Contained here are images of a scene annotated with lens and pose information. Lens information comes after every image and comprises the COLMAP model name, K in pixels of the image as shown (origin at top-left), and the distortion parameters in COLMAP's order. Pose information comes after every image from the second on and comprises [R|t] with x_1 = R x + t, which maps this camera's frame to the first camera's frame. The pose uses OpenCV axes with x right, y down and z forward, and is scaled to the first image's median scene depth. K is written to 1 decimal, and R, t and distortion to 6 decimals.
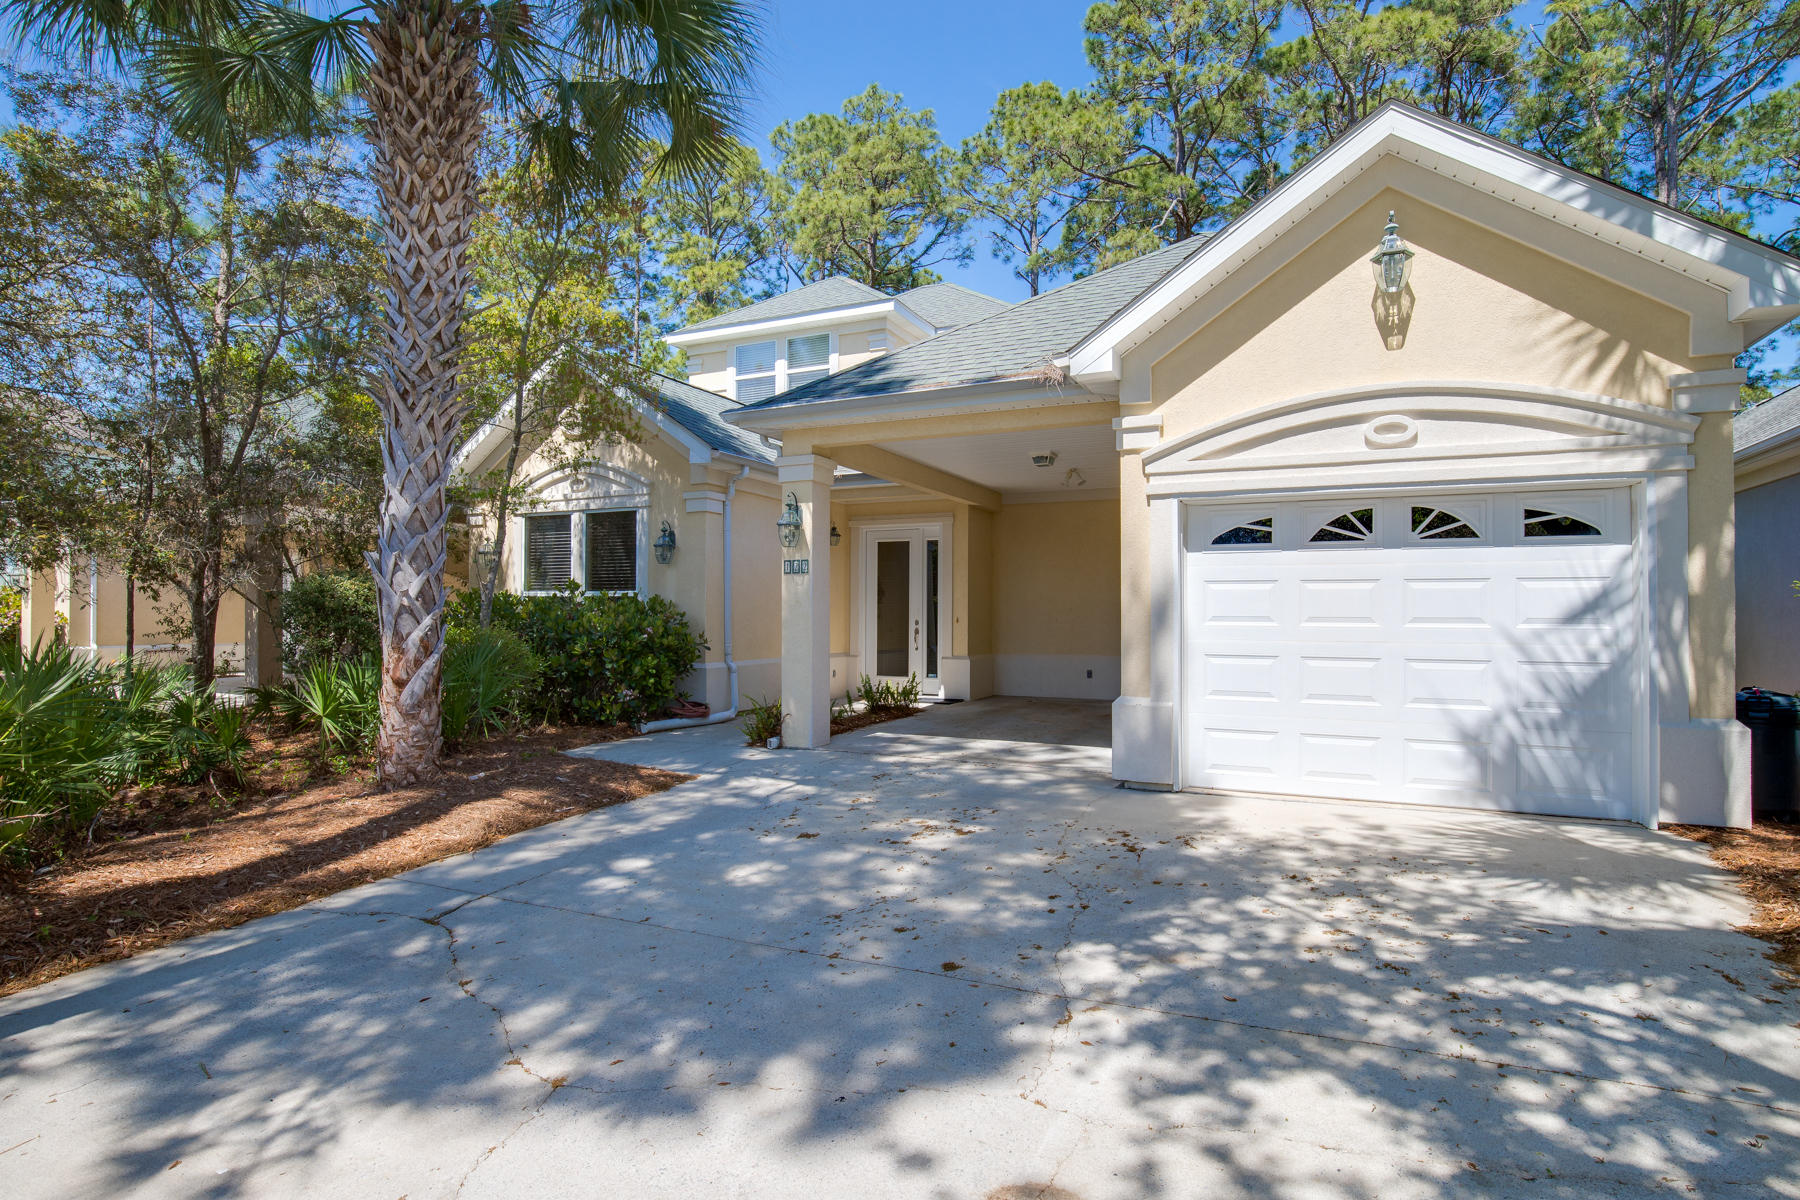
lens RADIAL K [[862.5, 0, 902.6], [0, 862.5, 603.9], [0, 0, 1]] dist [-0.016718, -0.000070]
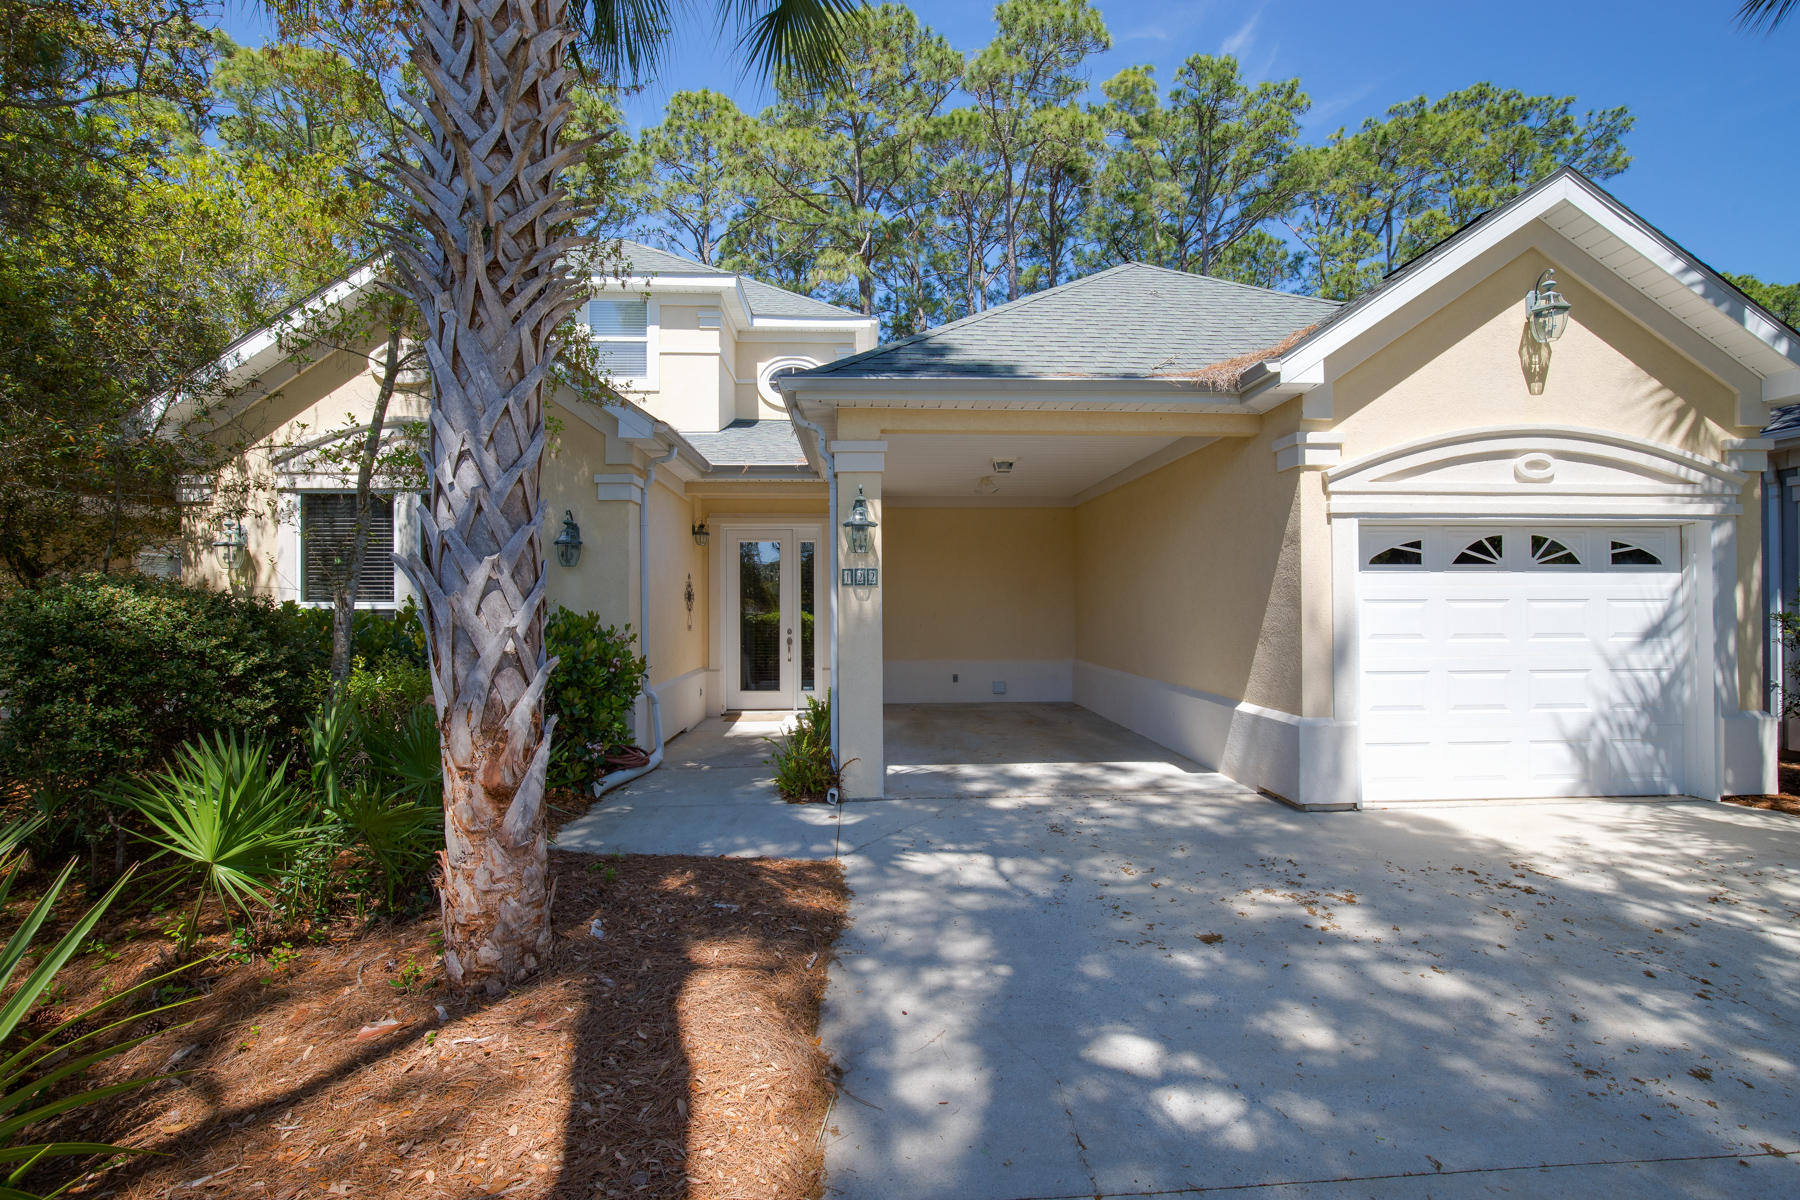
lens RADIAL K [[792.6, 0, 900.0], [0, 792.6, 600.0], [0, 0, 1]] dist [-0.011531, 0.000561]
pose [[0.890440, -0.005020, 0.455073, -0.609092], [0.003131, 0.999983, 0.004904, -0.035228], [-0.455090, -0.002942, 0.890441, 0.447876]]
